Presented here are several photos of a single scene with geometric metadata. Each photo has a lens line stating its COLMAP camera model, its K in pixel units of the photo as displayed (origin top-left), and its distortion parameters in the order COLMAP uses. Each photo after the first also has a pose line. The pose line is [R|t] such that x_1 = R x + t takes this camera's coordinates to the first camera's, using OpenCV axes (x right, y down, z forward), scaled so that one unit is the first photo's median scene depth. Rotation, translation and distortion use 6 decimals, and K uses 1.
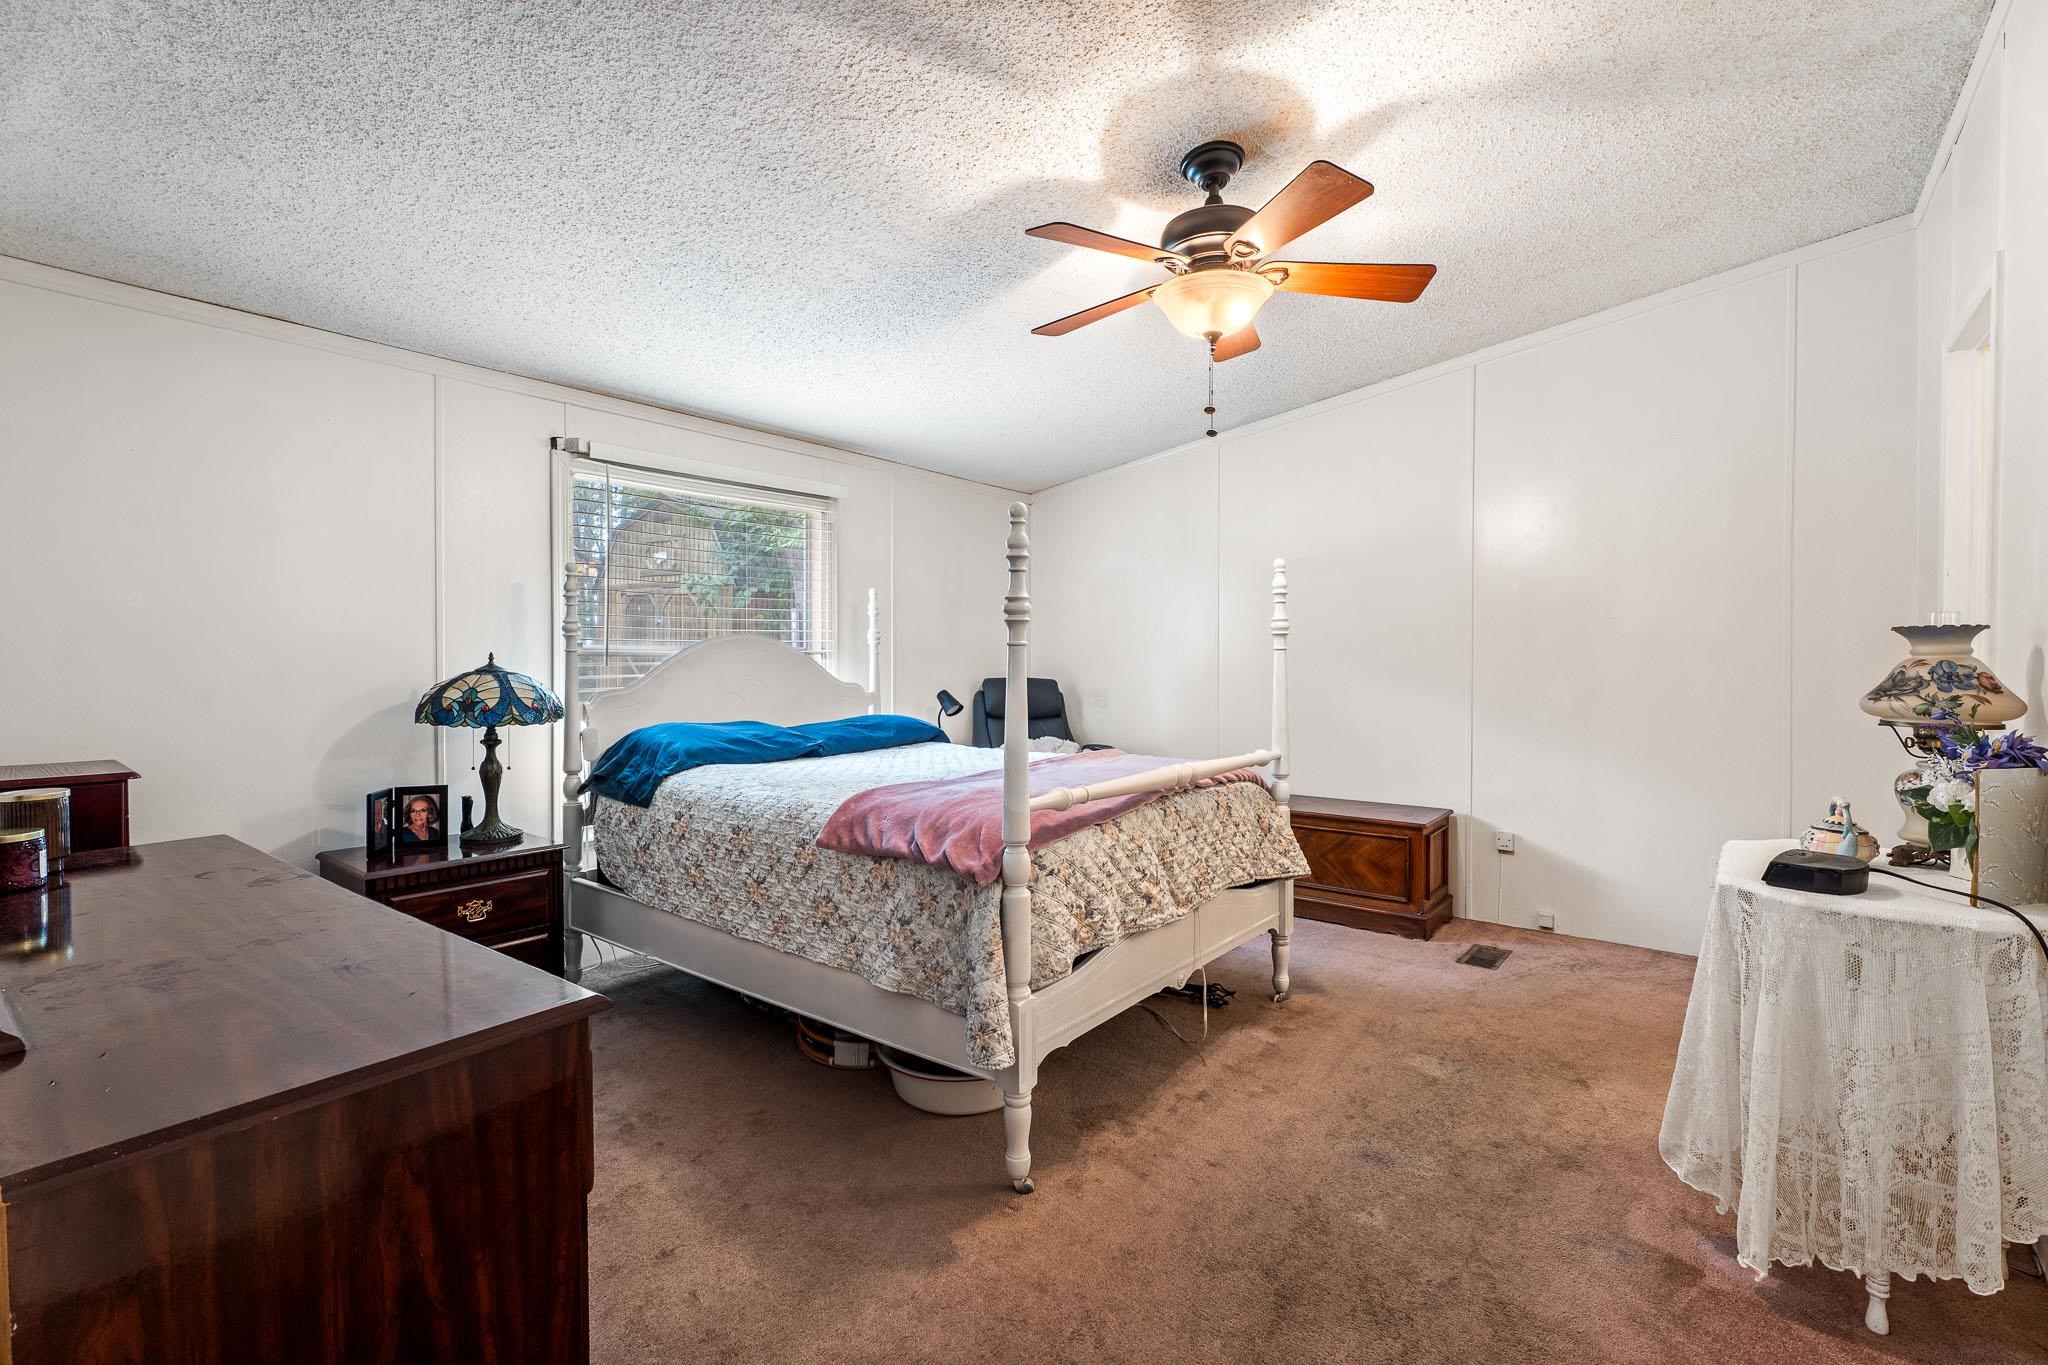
lens RADIAL K [[923.4, 0, 1021.7], [0, 923.4, 678.2], [0, 0, 1]] dist [-0.000782, 0.000039]
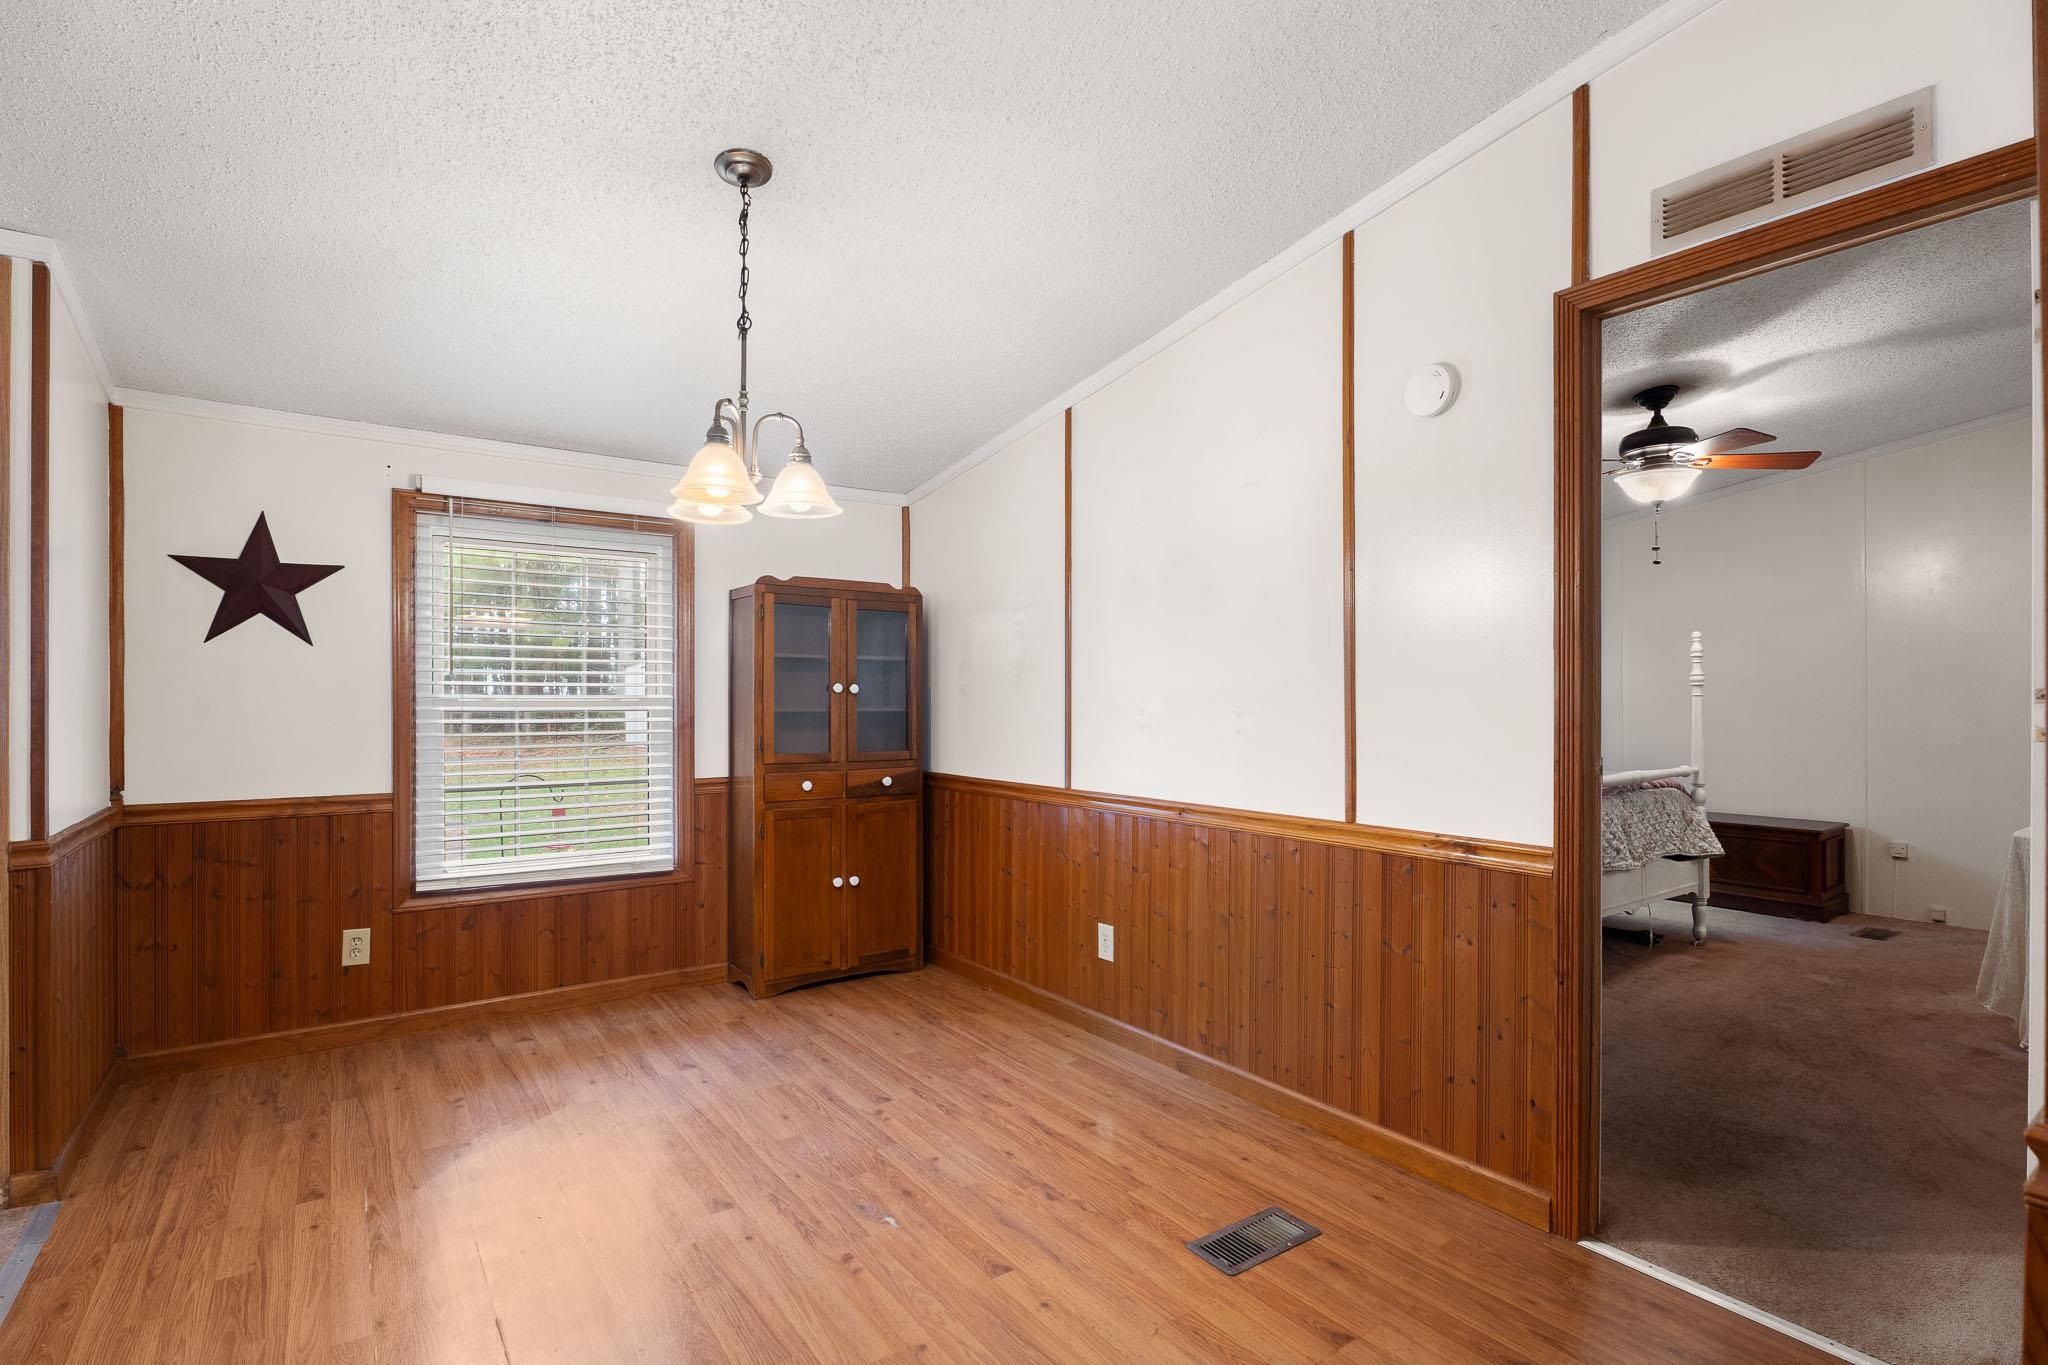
lens RADIAL K [[989.5, 0, 1028.3], [0, 989.5, 692.3], [0, 0, 1]] dist [-0.003125, -0.001462]
pose [[0.962625, -0.002097, -0.270830, -0.305363], [-0.002884, 0.999834, -0.017992, -0.005965], [0.270823, 0.018101, 0.962459, -0.754515]]
